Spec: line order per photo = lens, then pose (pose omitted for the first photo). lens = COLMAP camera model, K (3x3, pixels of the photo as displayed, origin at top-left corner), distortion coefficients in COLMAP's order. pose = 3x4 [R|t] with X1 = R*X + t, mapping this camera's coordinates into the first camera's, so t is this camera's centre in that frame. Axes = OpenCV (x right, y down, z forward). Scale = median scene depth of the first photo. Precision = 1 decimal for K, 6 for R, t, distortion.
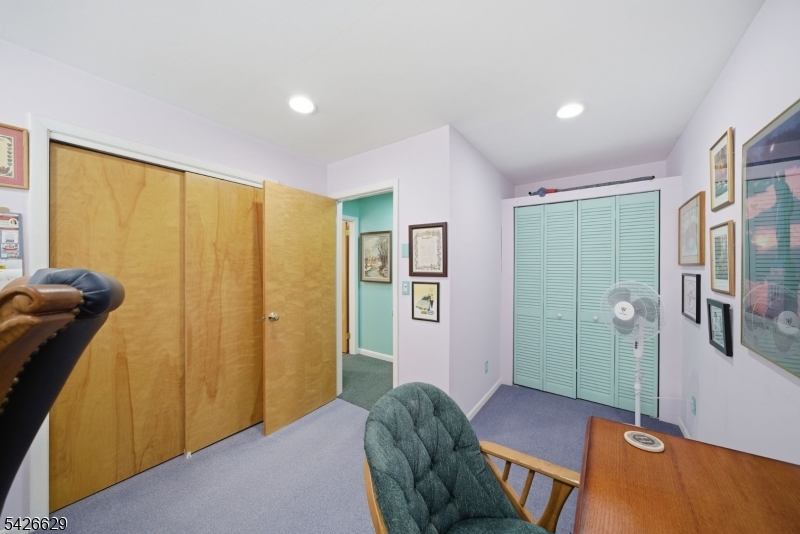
lens RADIAL K [[279.9, 0, 400.5], [0, 279.9, 269.2], [0, 0, 1]] dist [-0.000687, 0.000071]
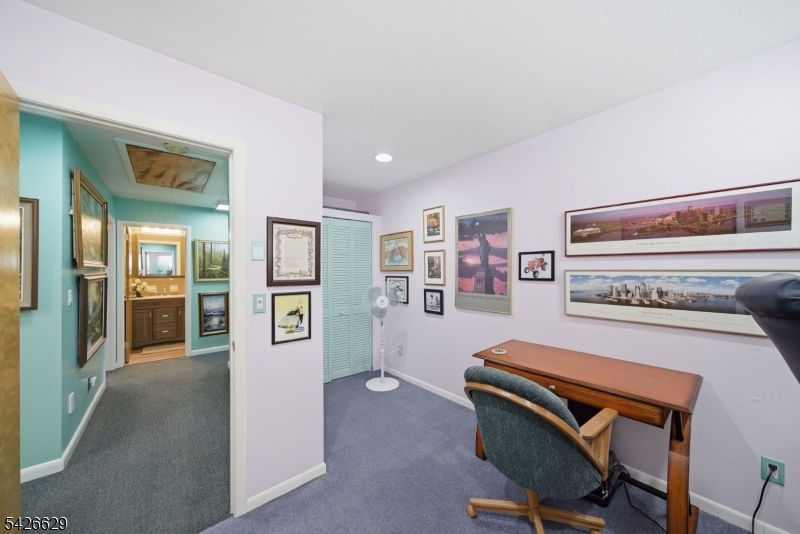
lens RADIAL K [[279.9, 0, 400.5], [0, 279.9, 269.2], [0, 0, 1]] dist [-0.000687, 0.000071]
pose [[0.246835, 0.006865, 0.969033, -0.503450], [0.015935, 0.999811, -0.011142, -0.005505], [-0.968926, 0.018192, 0.246679, 0.420124]]
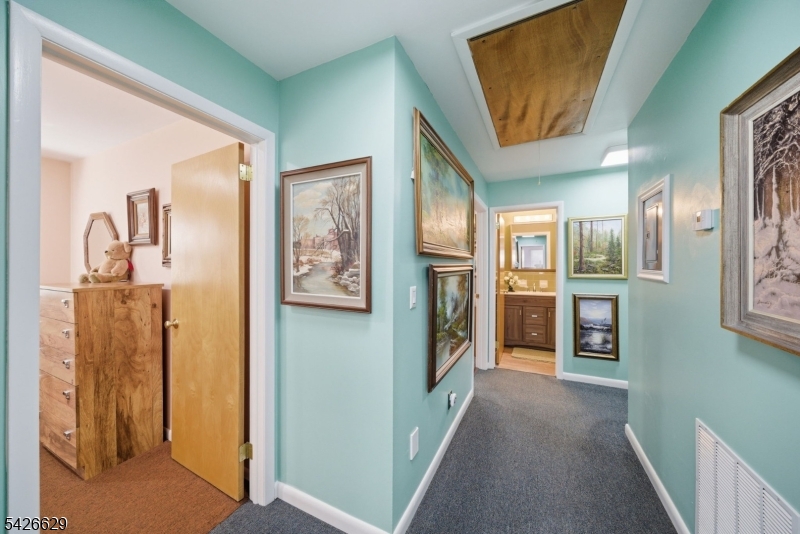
lens RADIAL K [[279.9, 0, 400.5], [0, 279.9, 269.2], [0, 0, 1]] dist [-0.000687, 0.000071]
pose [[0.986555, -0.000062, 0.163431, -0.077723], [0.000638, 0.999994, -0.003470, -0.002553], [-0.163430, 0.003527, 0.986549, 0.977472]]
